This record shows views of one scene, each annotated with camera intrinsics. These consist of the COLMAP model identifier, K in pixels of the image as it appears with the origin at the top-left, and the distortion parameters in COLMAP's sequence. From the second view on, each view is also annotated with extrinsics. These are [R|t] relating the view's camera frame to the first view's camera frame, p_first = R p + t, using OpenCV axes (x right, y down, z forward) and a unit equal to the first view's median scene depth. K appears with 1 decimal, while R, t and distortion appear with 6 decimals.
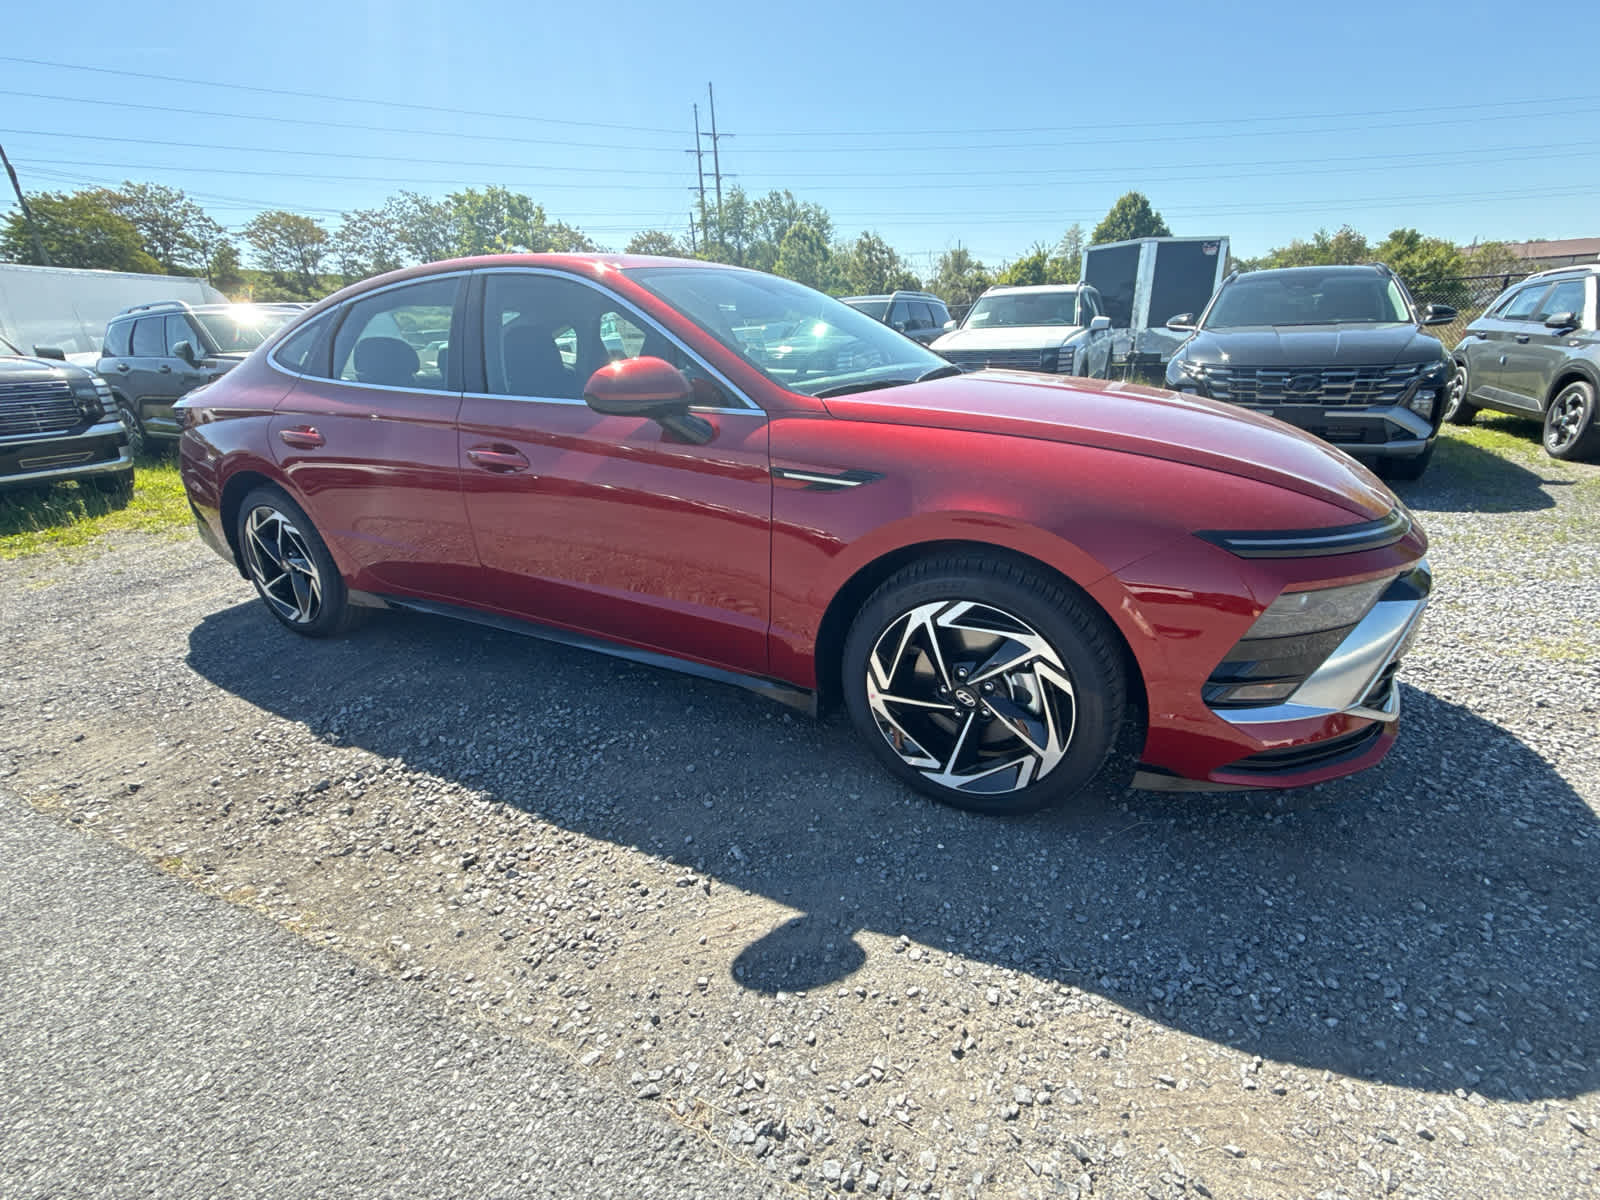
lens RADIAL K [[714.1, 0, 800.0], [0, 714.1, 600.0], [0, 0, 1]] dist [0.000479, -0.000278]
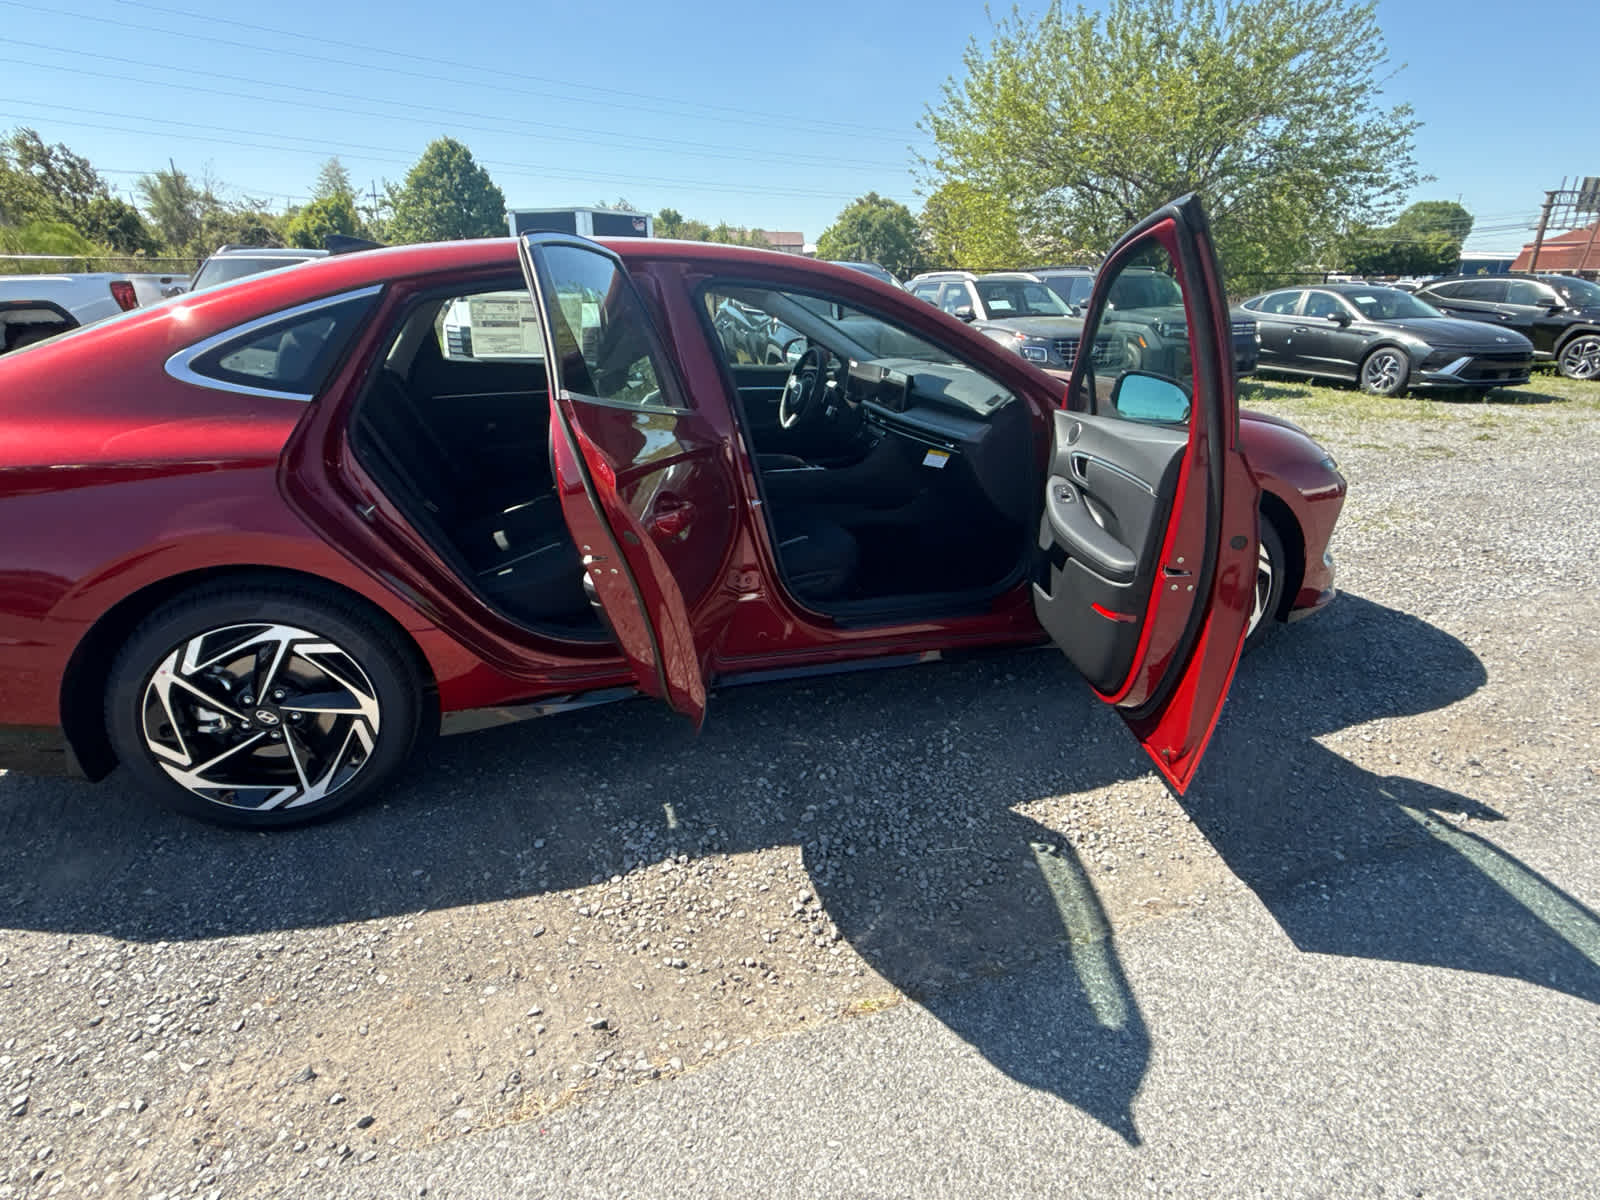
lens RADIAL K [[853.7, 0, 800.0], [0, 853.7, 600.0], [0, 0, 1]] dist [0.001797, -0.001431]
pose [[0.696282, -0.211148, 0.686009, -1.365870], [0.222561, 0.972157, 0.073328, -0.150051], [-0.682391, 0.101622, 0.723889, 0.282023]]
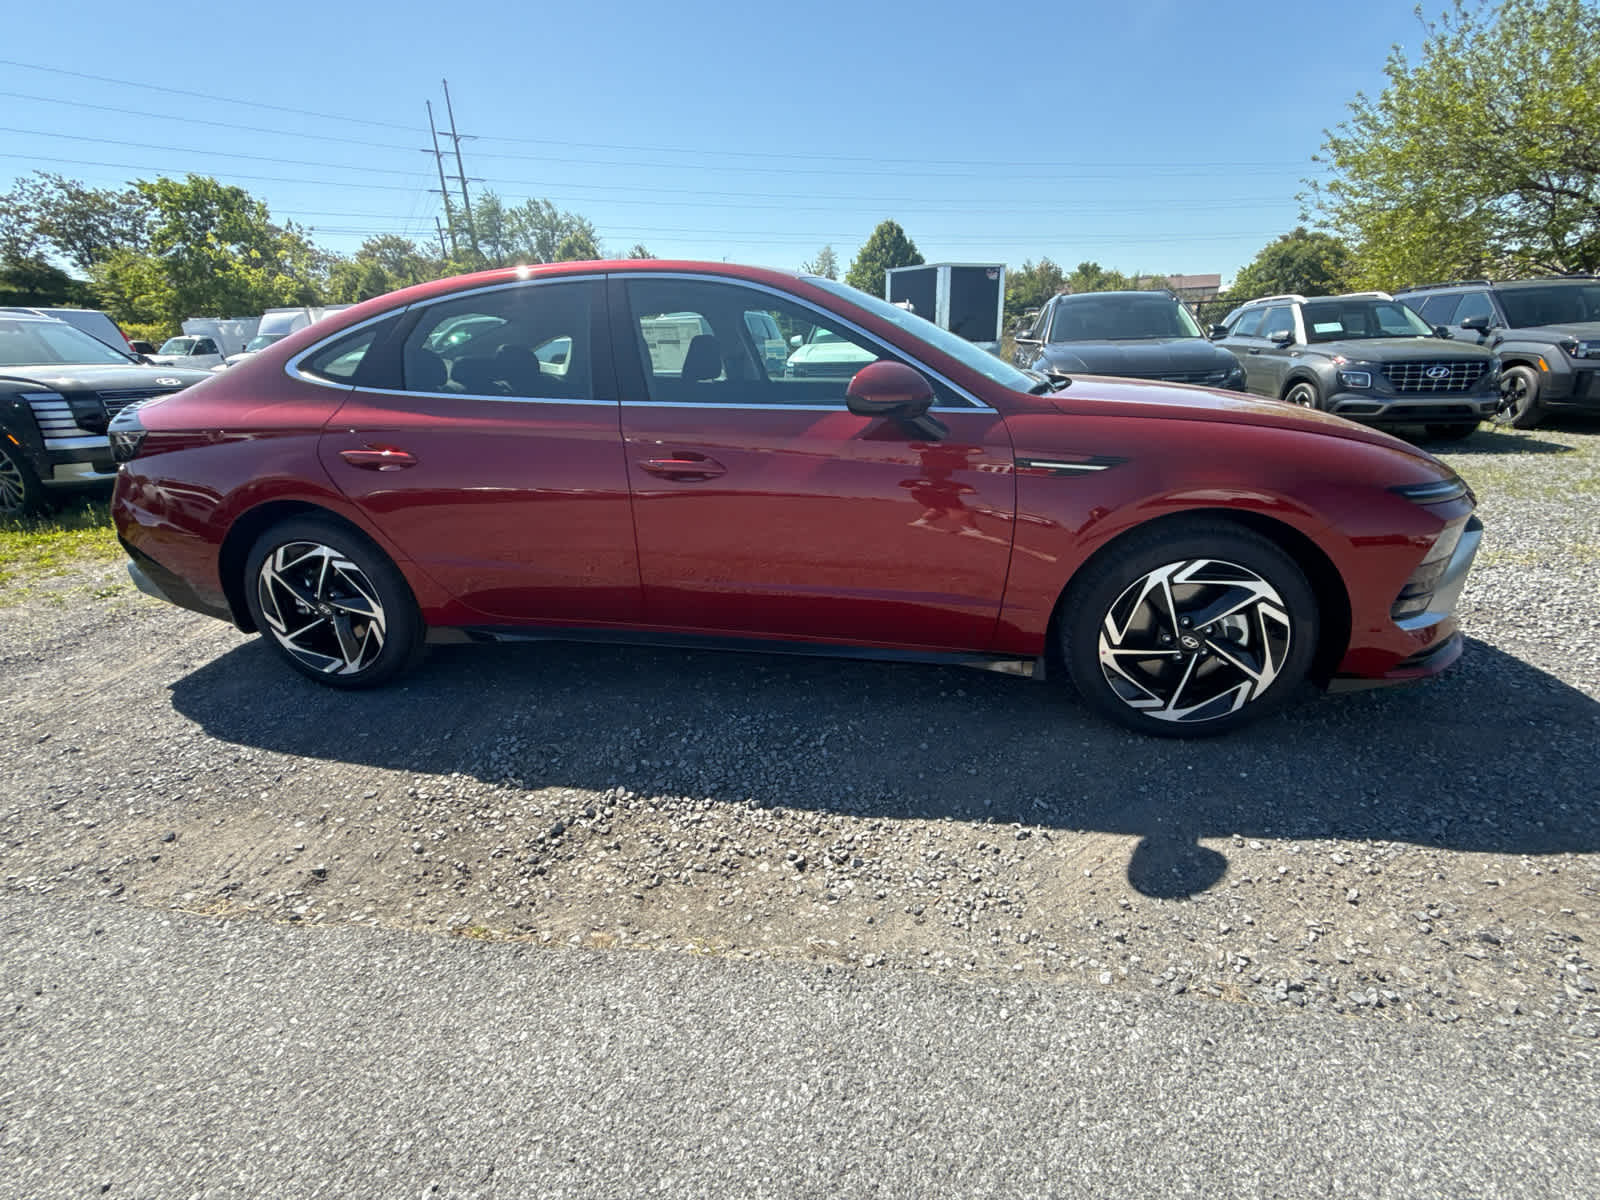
lens RADIAL K [[714.1, 0, 800.0], [0, 714.1, 600.0], [0, 0, 1]] dist [0.000479, -0.000278]
pose [[0.955109, -0.097183, 0.279862, -0.643930], [0.102262, 0.994751, -0.003566, 0.003874], [-0.278046, 0.032025, 0.960034, 0.025598]]
